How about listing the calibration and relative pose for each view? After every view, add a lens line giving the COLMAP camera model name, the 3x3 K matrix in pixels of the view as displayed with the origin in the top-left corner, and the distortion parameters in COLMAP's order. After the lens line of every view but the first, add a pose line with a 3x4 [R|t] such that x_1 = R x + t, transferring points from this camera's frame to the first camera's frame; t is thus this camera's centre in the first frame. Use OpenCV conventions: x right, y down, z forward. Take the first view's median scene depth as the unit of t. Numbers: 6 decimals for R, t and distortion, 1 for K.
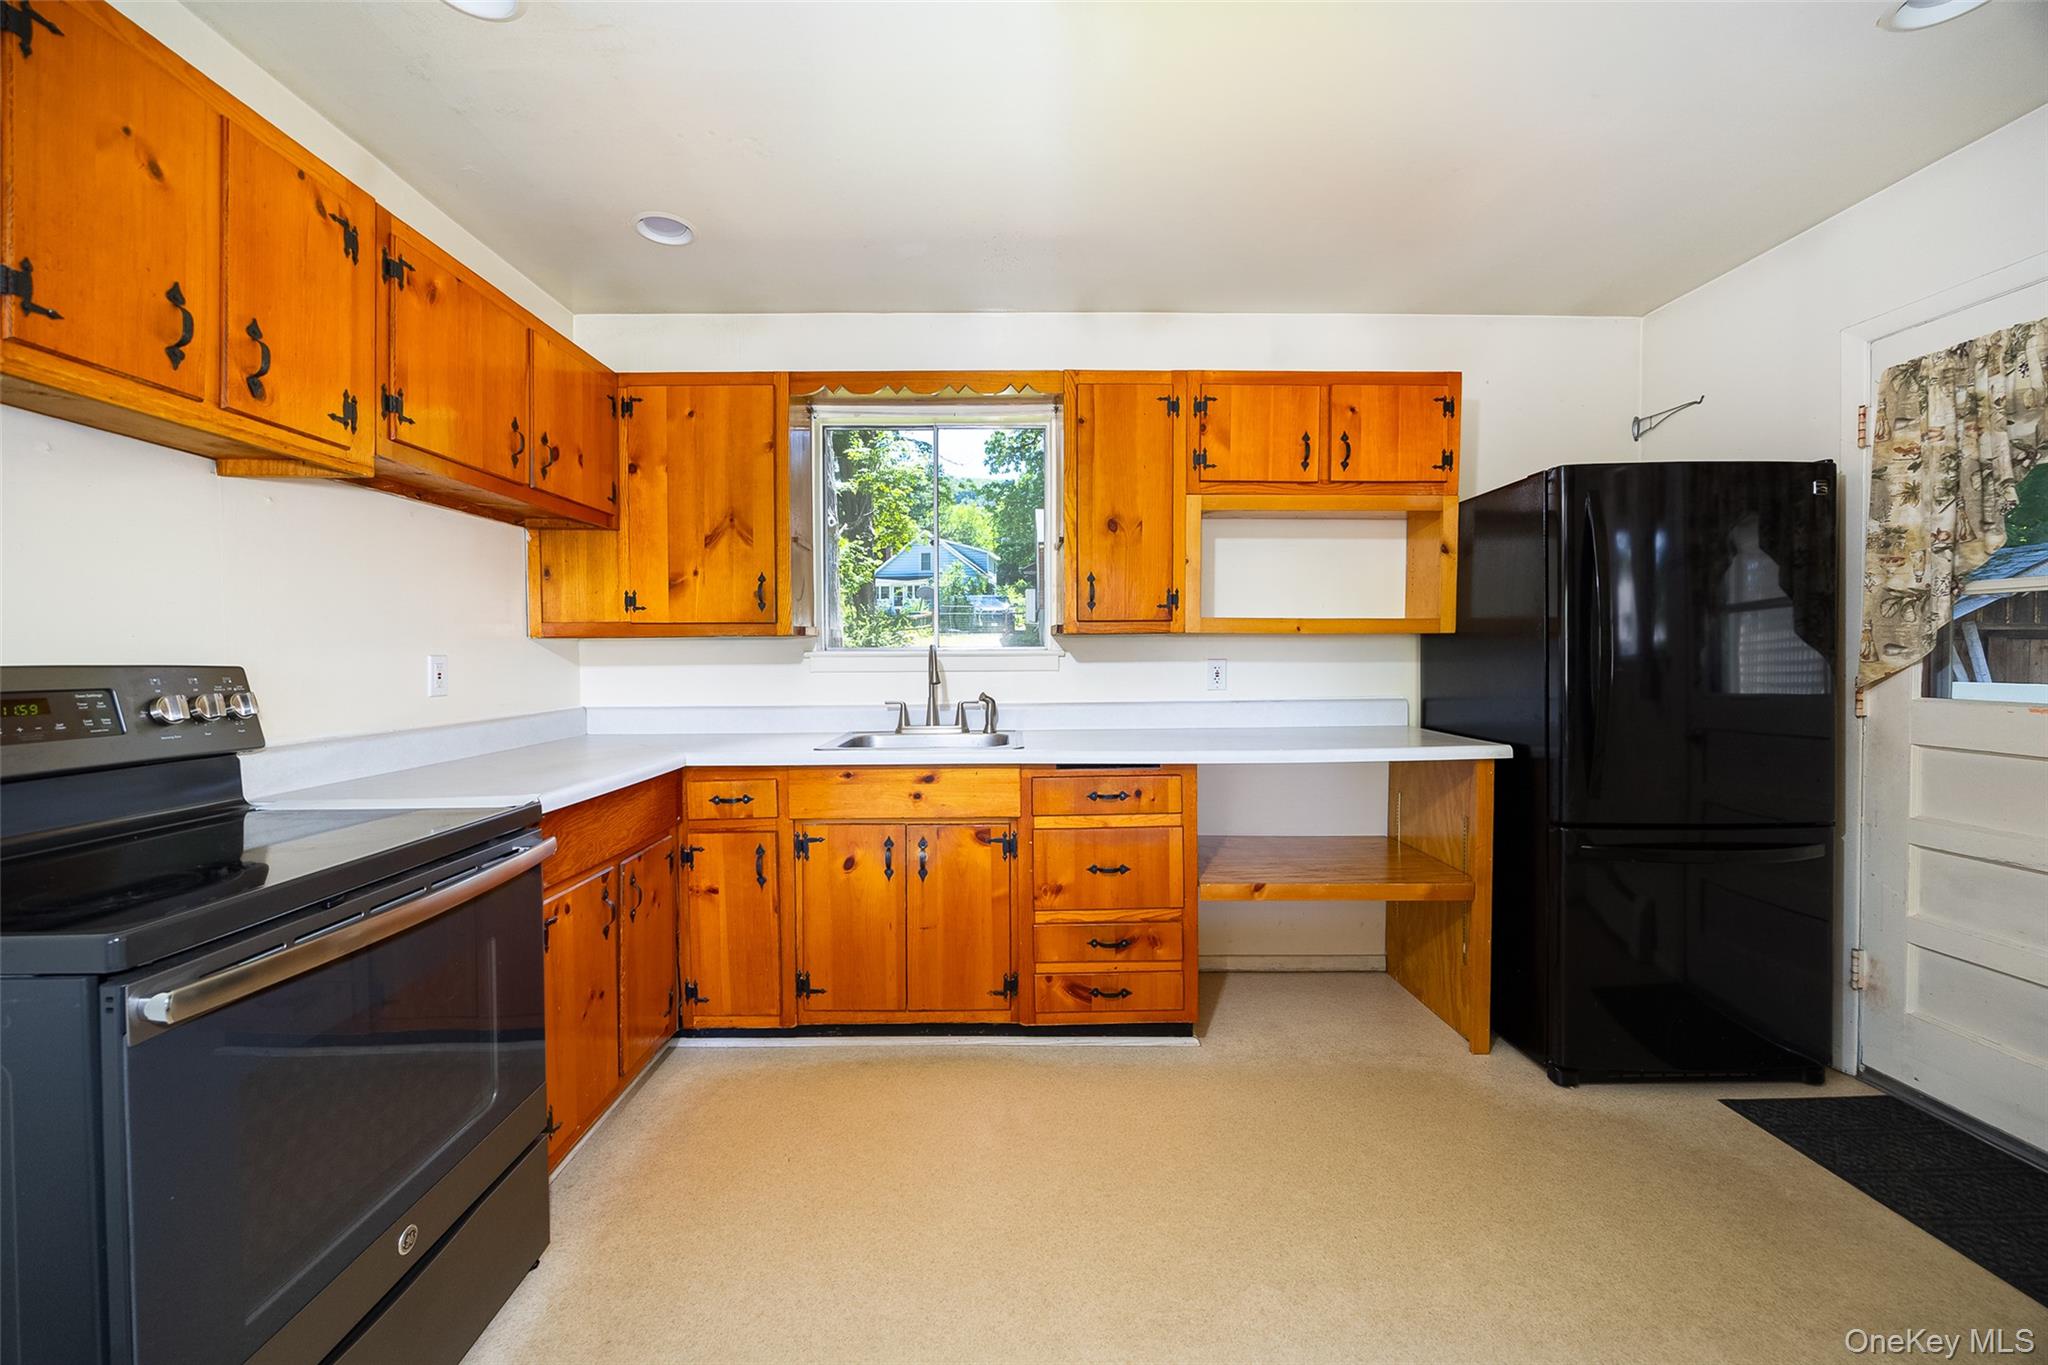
lens RADIAL K [[805.6, 0, 1027.6], [0, 805.6, 668.9], [0, 0, 1]] dist [-0.002004, -0.001151]
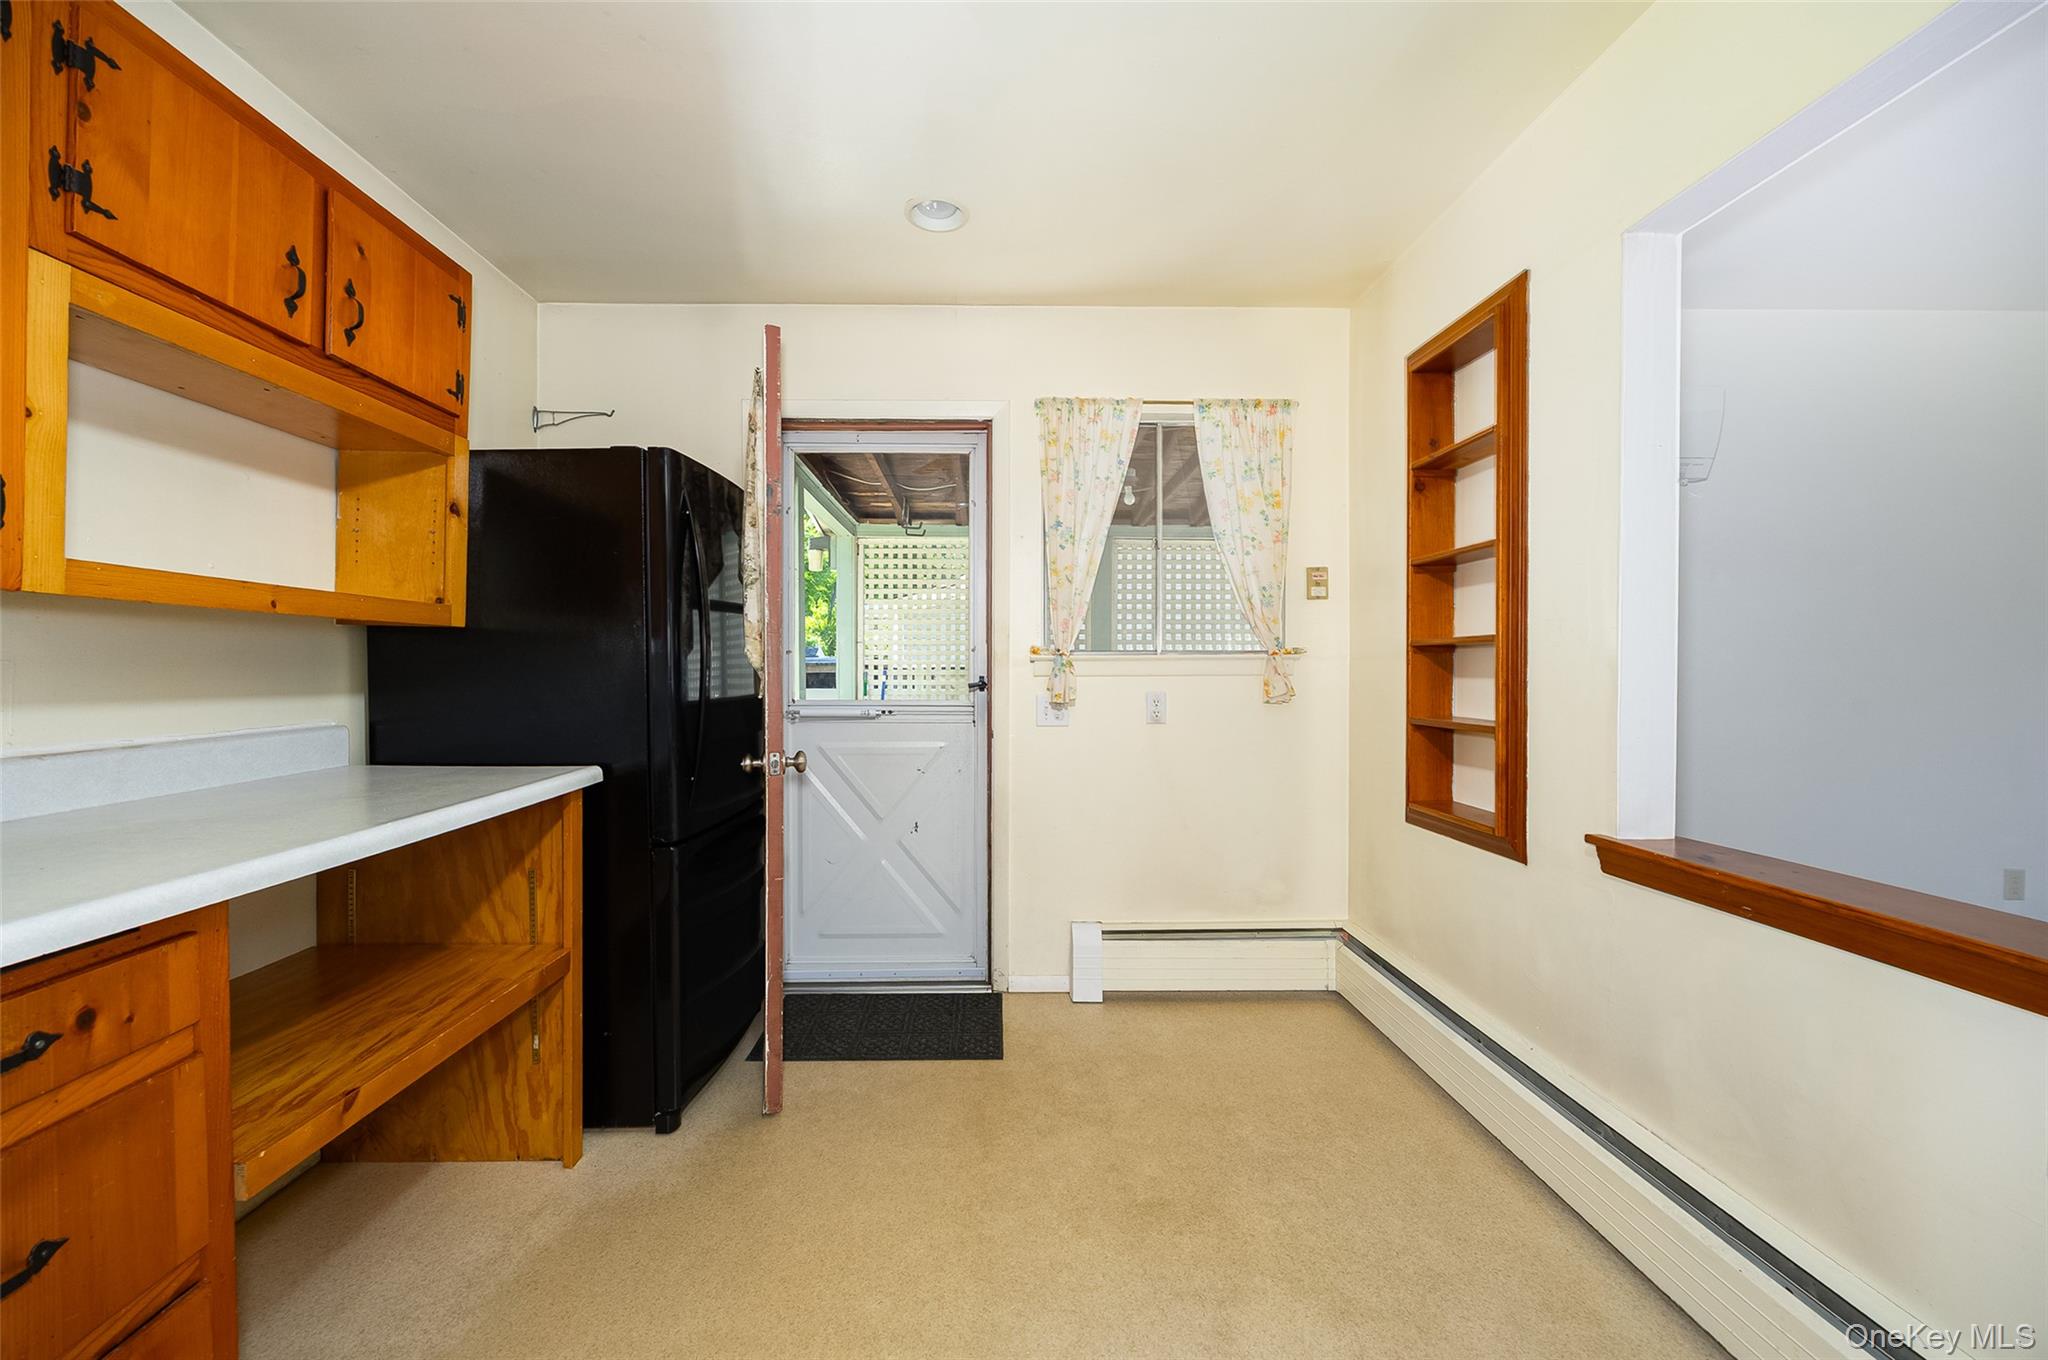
lens RADIAL K [[805.6, 0, 1018.7], [0, 805.6, 671.7], [0, 0, 1]] dist [-0.002004, -0.001151]
pose [[-0.024541, -0.002723, 0.999695, -0.216653], [0.020416, 0.999786, 0.003224, 0.003619], [-0.999490, 0.020489, -0.024480, 0.531664]]
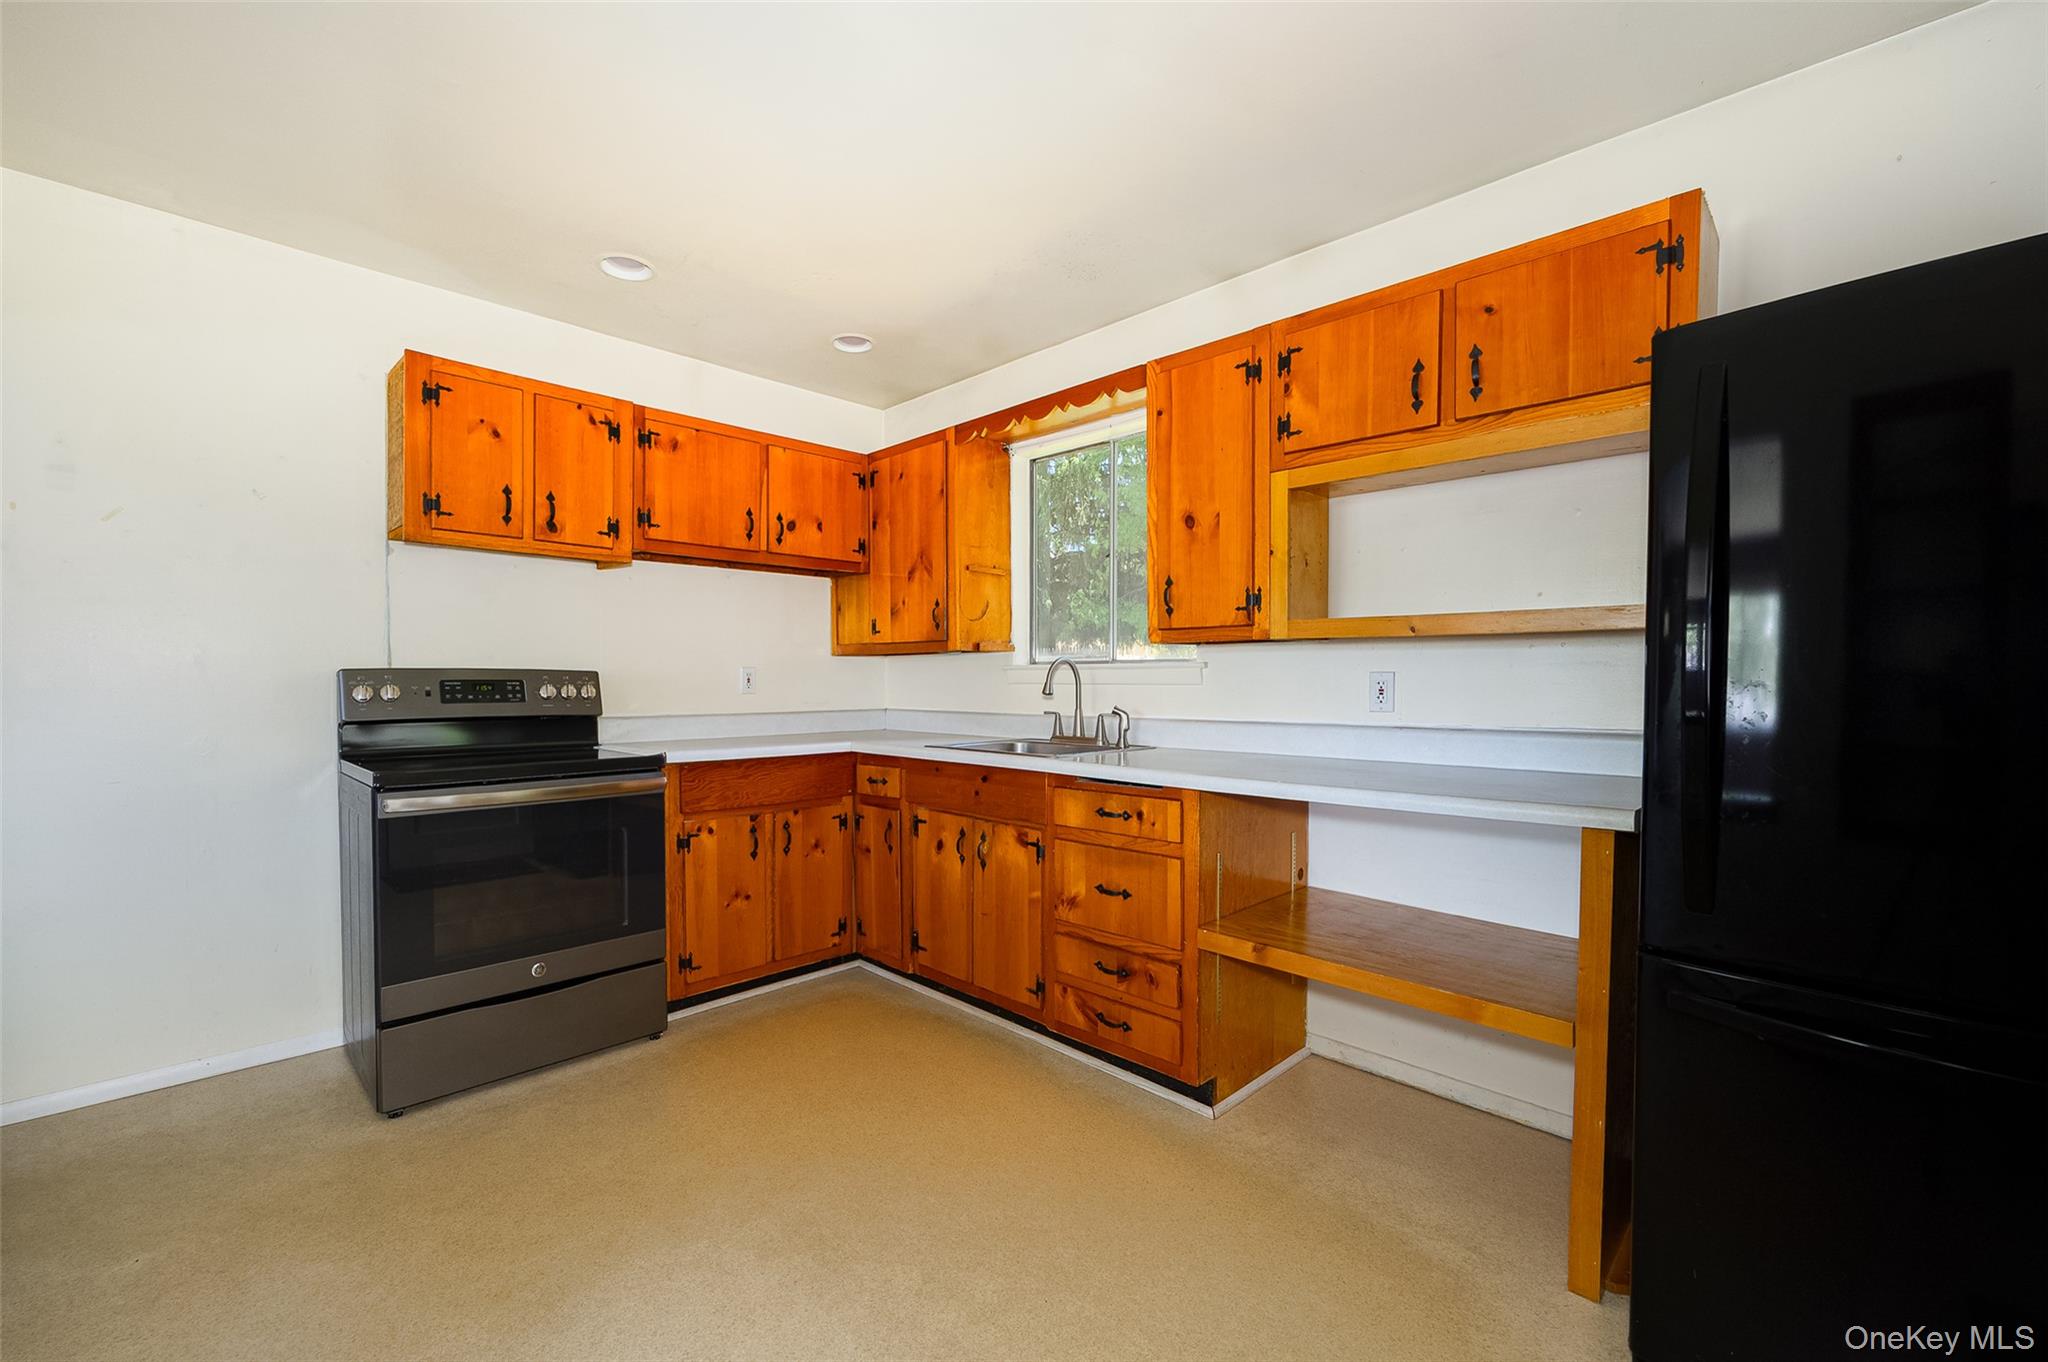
lens RADIAL K [[863.9, 0, 985.1], [0, 863.9, 698.8], [0, 0, 1]] dist [-0.000827, 0.000096]
pose [[0.678797, 0.022673, -0.733976, 0.670187], [-0.018348, 0.999735, 0.013914, 0.010181], [0.734097, 0.004022, 0.679033, 0.181219]]
